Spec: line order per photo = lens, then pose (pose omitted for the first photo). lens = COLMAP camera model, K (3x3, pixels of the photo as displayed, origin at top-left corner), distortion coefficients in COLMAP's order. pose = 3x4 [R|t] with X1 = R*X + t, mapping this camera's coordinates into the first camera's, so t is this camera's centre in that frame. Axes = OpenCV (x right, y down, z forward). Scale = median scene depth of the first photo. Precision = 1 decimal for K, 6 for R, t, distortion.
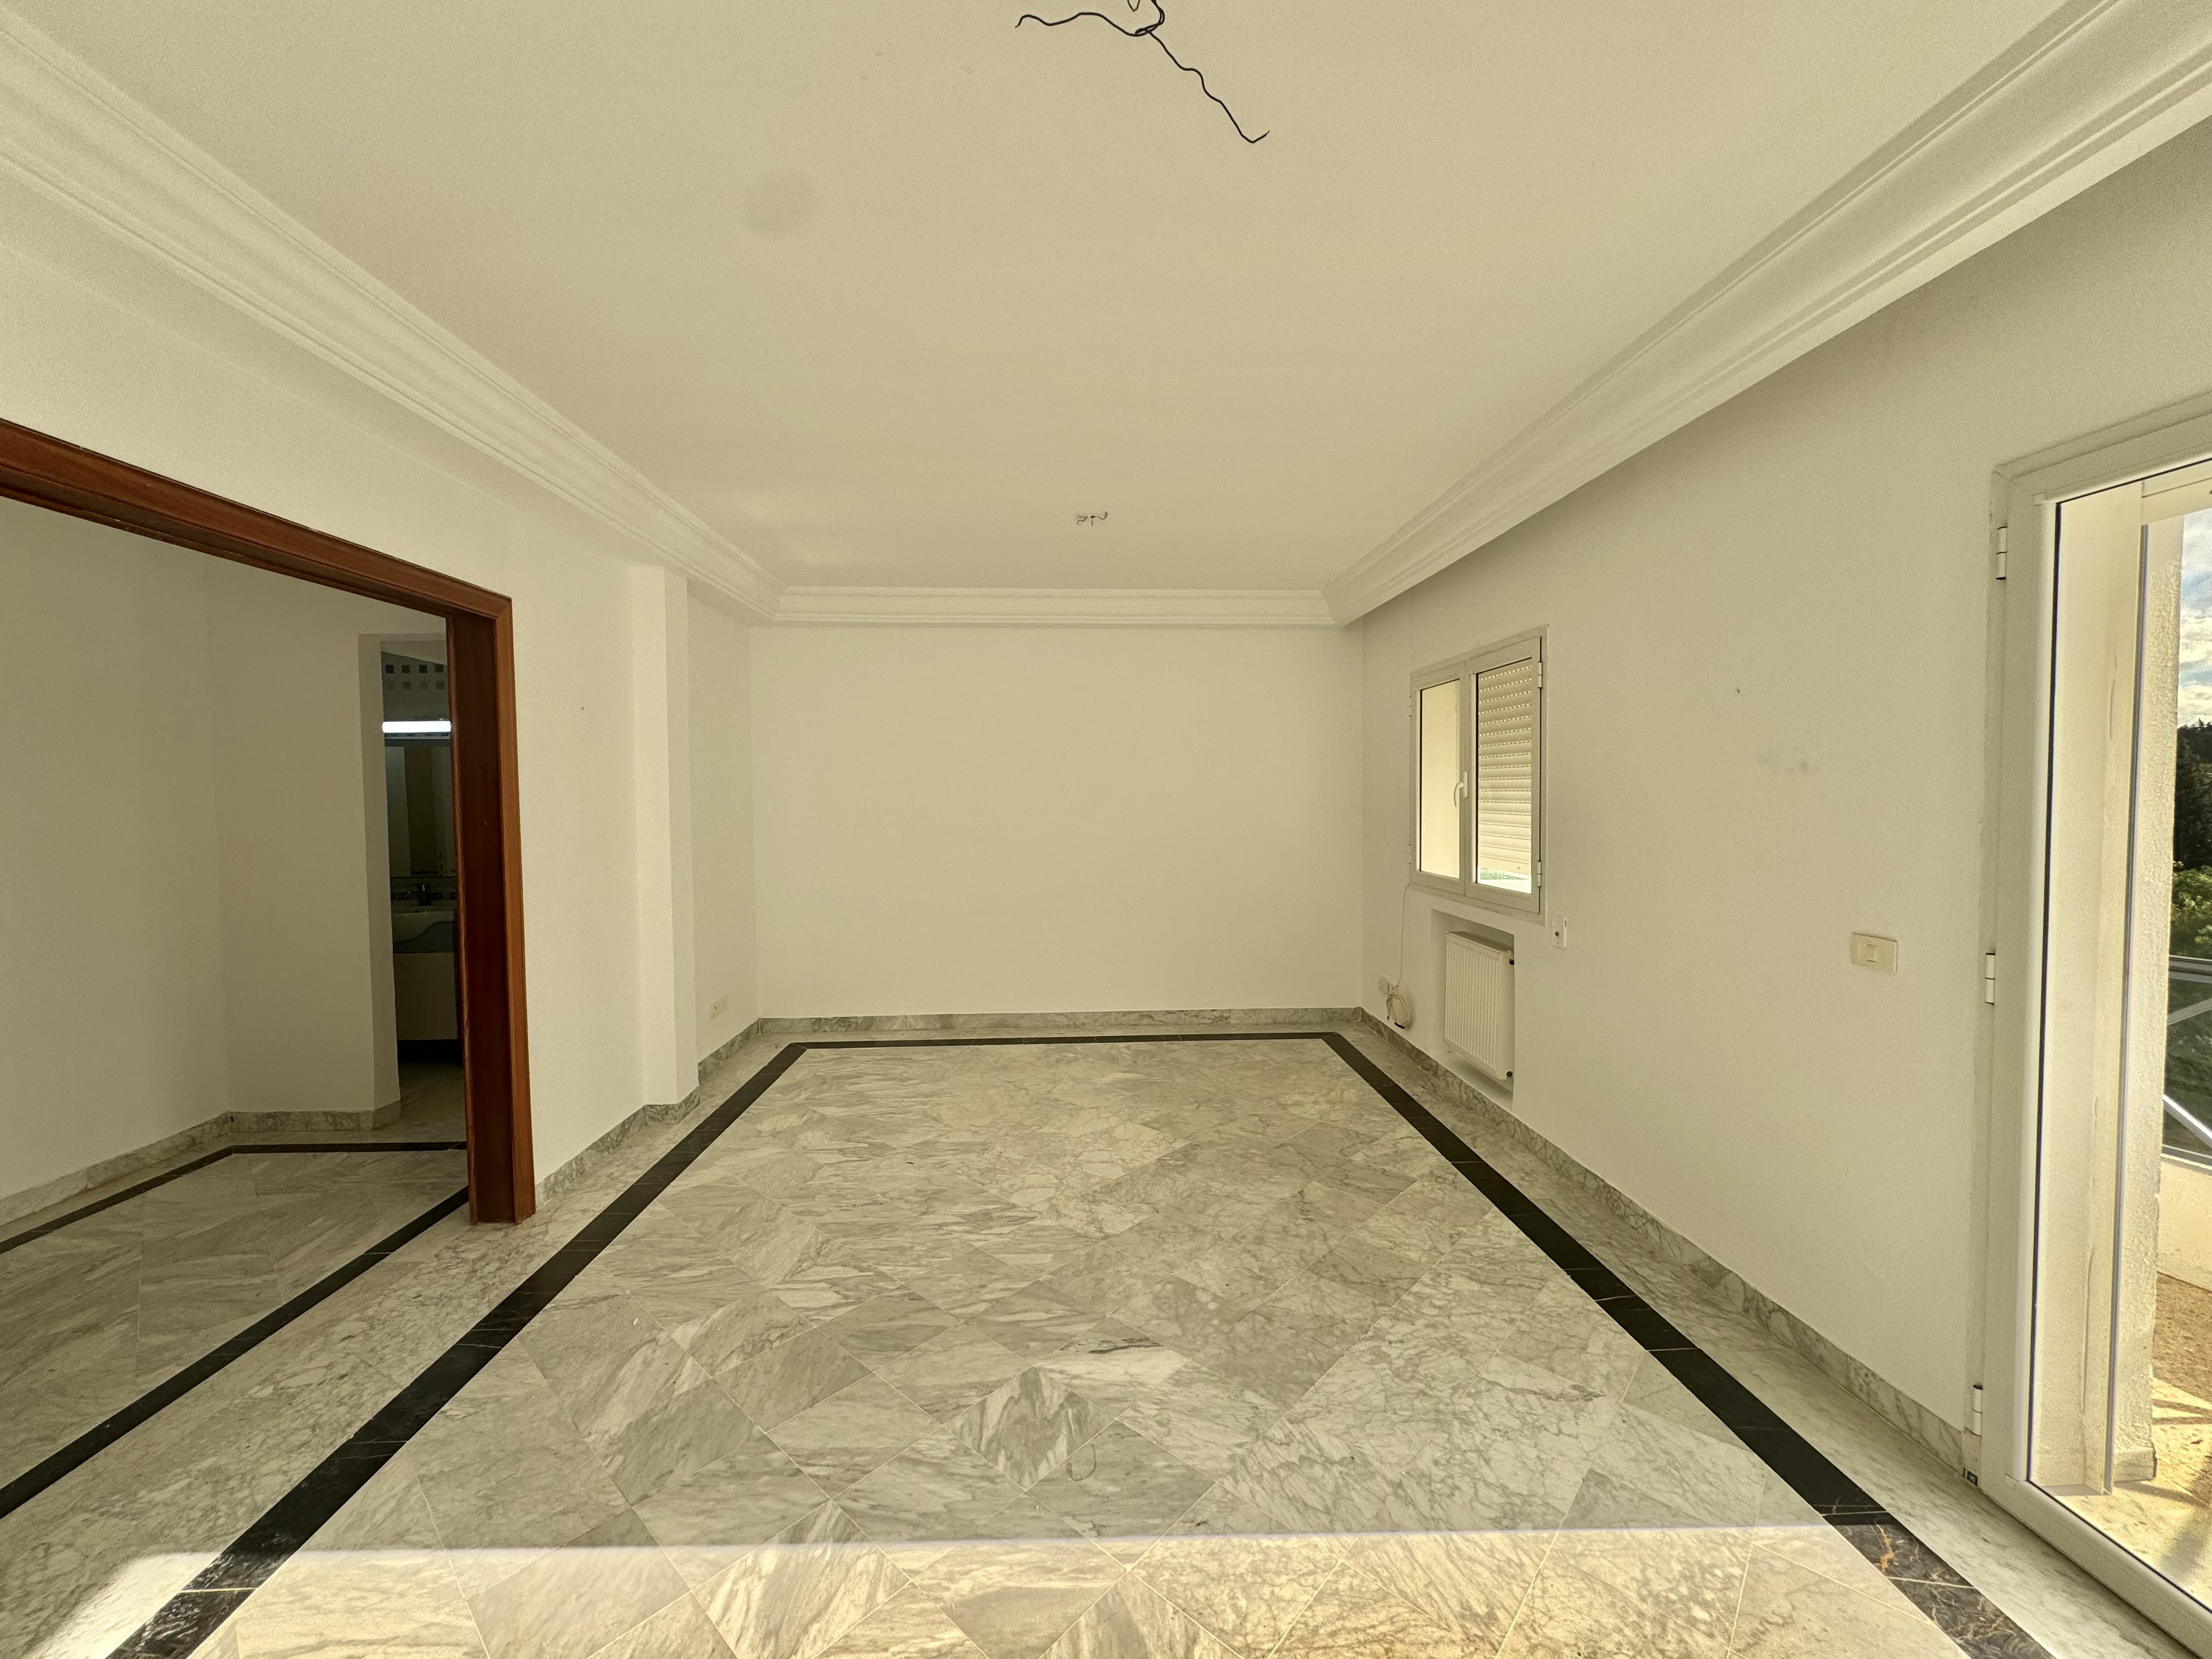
lens RADIAL K [[887.6, 0, 1096.4], [0, 887.6, 826.1], [0, 0, 1]] dist [-0.003310, 0.000602]
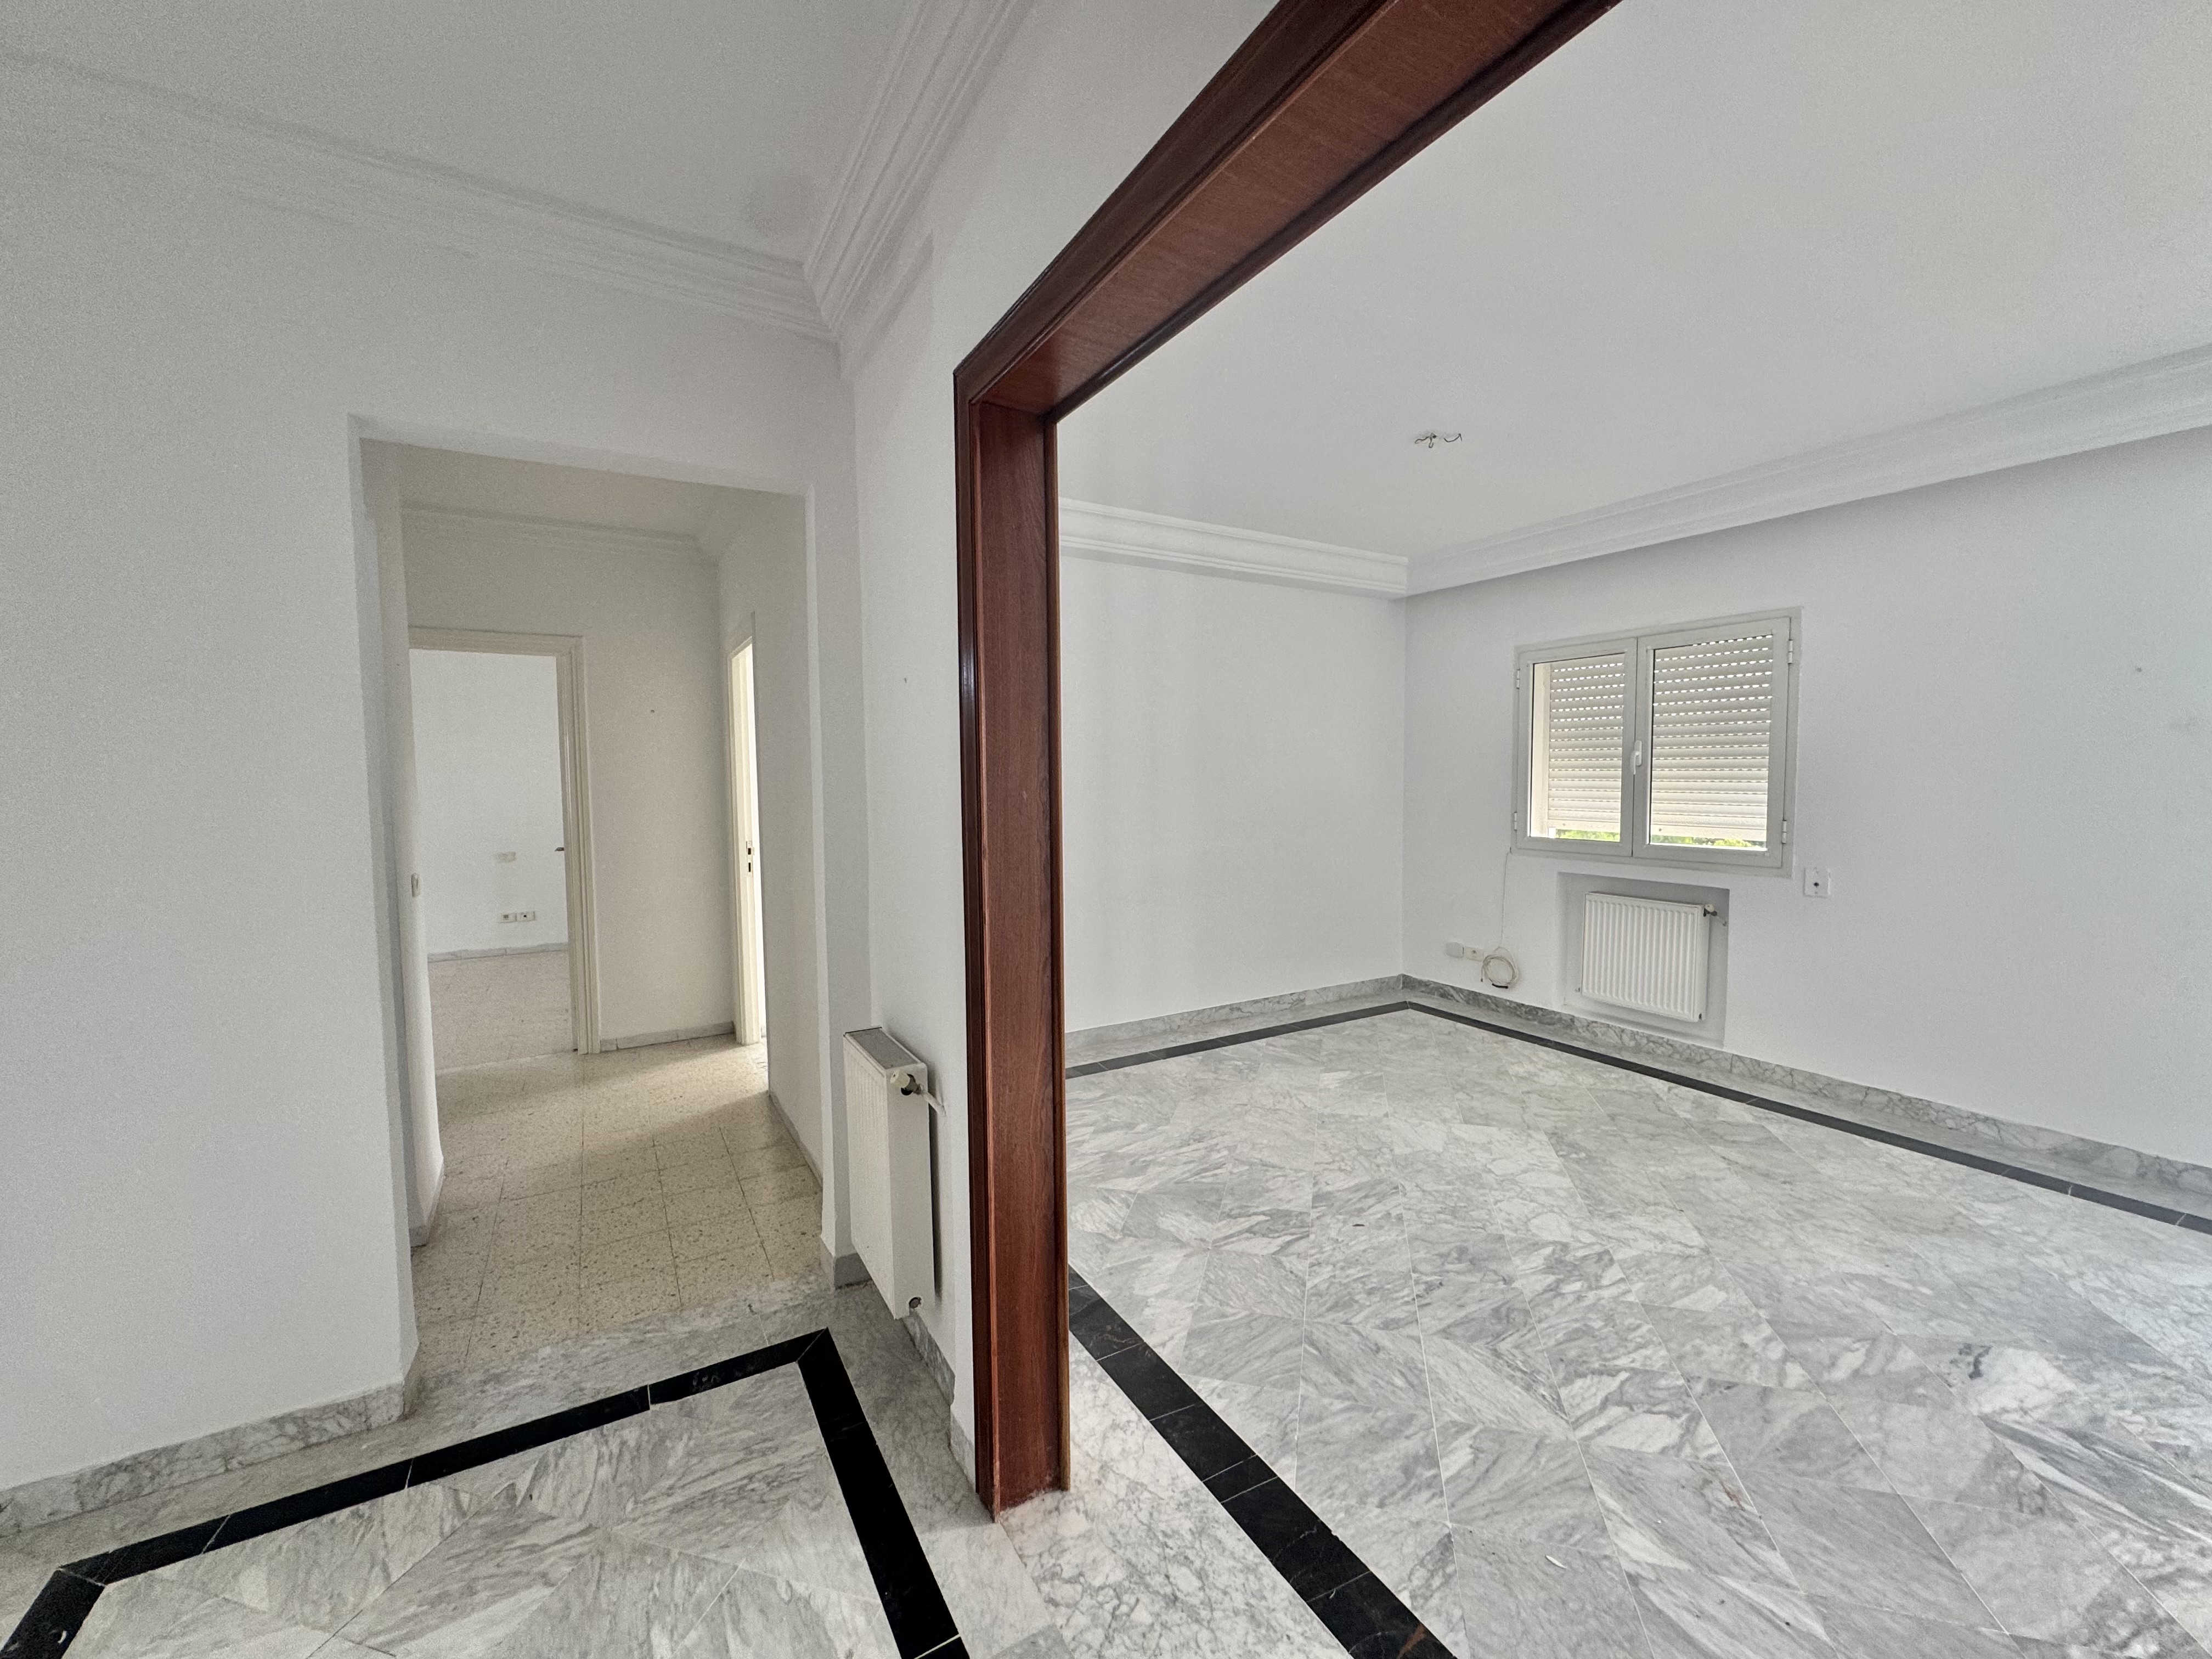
lens RADIAL K [[887.6, 0, 1105.9], [0, 887.6, 832.1], [0, 0, 1]] dist [-0.003310, 0.000602]
pose [[0.882244, -0.032322, 0.469682, -0.786486], [0.019119, 0.999277, 0.032853, 0.000565], [-0.470404, -0.020005, 0.882224, 0.428383]]
